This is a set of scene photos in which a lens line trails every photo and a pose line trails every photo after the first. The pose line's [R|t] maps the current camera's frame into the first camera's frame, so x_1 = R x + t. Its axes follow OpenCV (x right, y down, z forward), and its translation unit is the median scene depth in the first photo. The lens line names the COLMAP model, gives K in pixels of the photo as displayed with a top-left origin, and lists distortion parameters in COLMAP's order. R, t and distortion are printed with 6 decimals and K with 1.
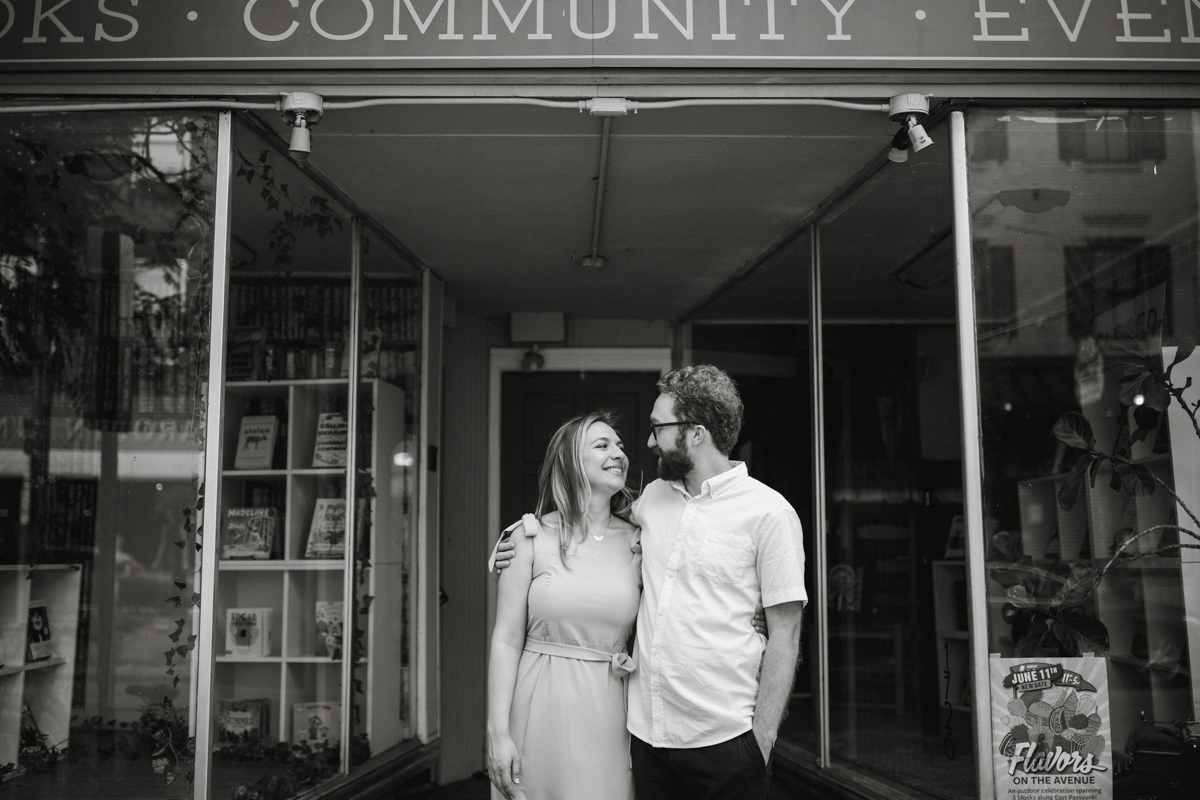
lens RADIAL K [[1145.9, 0, 599.6], [0, 1145.9, 412.5], [0, 0, 1]] dist [-0.009010, 0.000319]
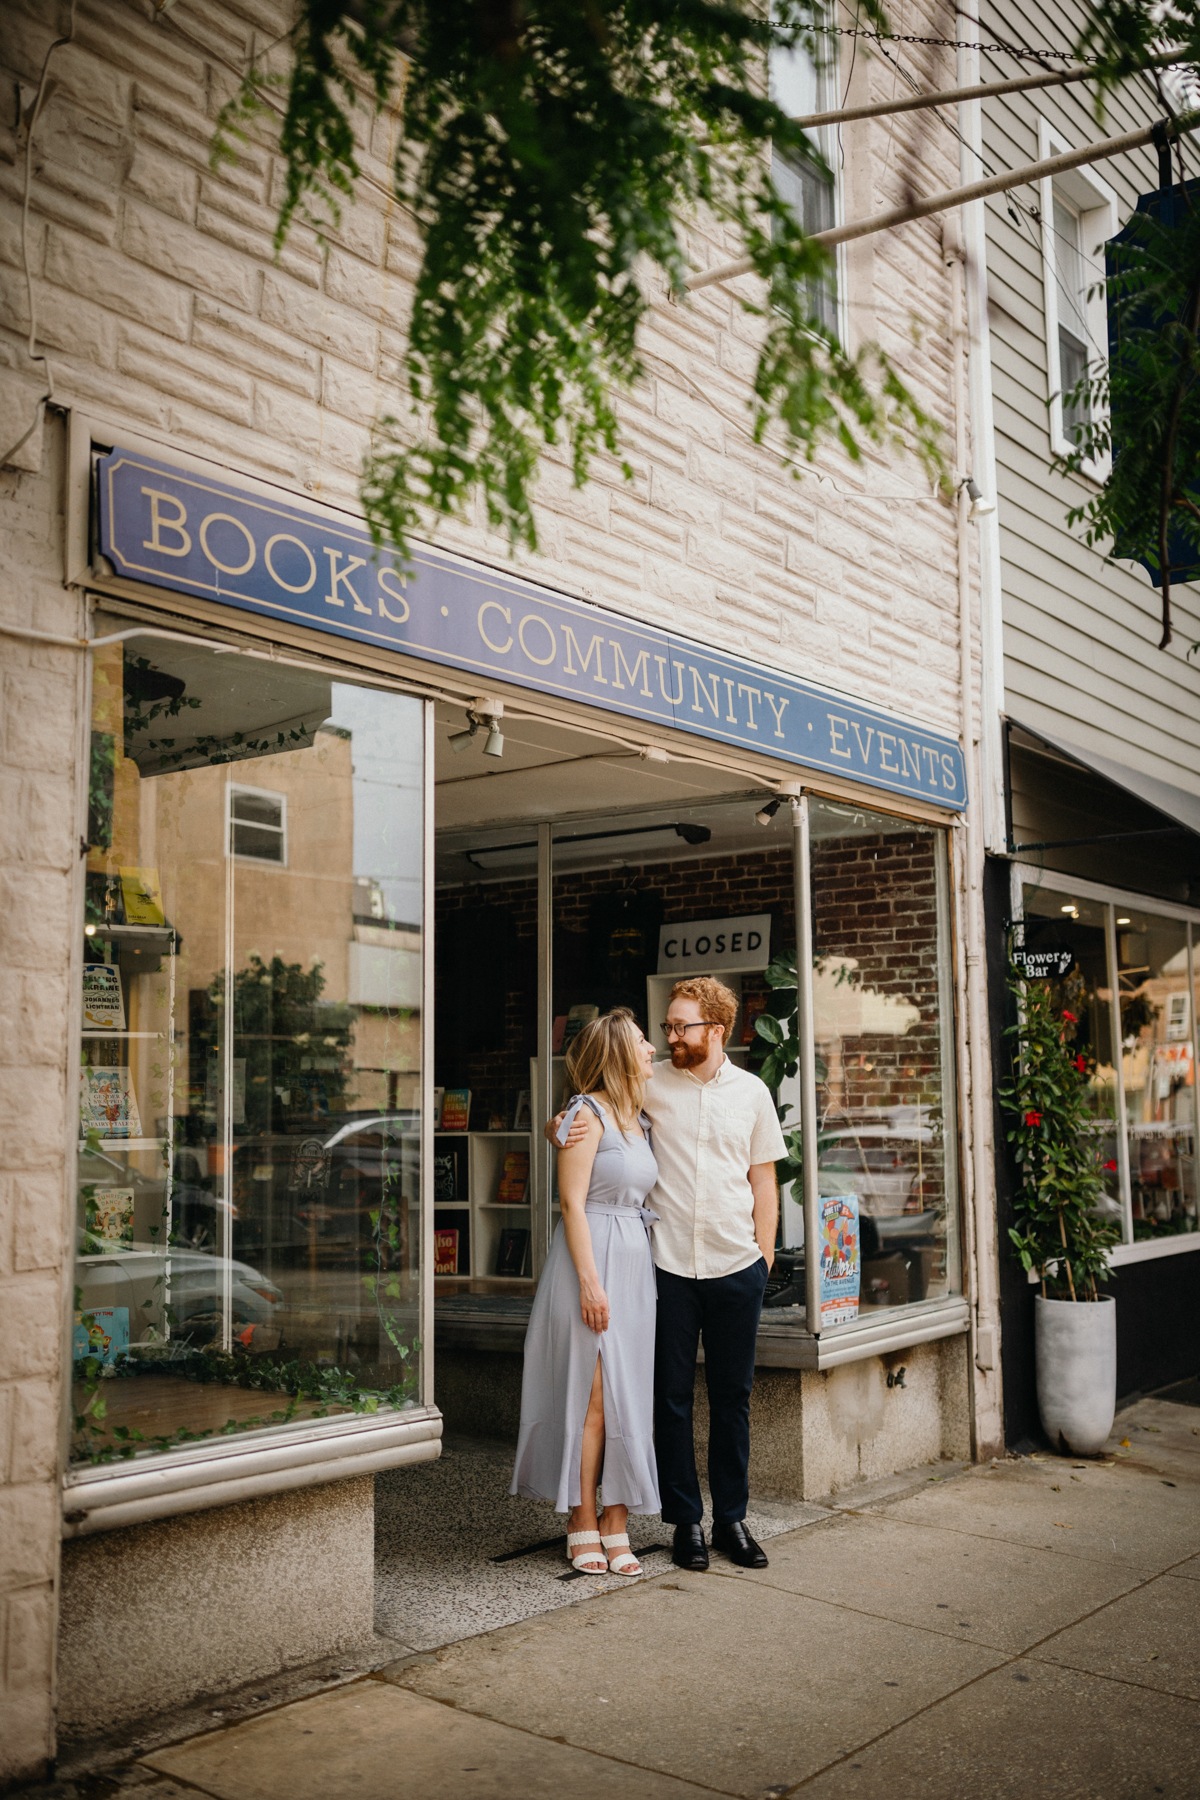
lens RADIAL K [[1806.7, 0, 561.1], [0, 1806.7, 955.8], [0, 0, 1]] dist [-0.018535, -0.011200]
pose [[0.627181, 0.067520, 0.775942, -1.546296], [-0.085380, 0.996192, -0.017674, -0.015802], [-0.774180, -0.055165, 0.630557, -0.131031]]
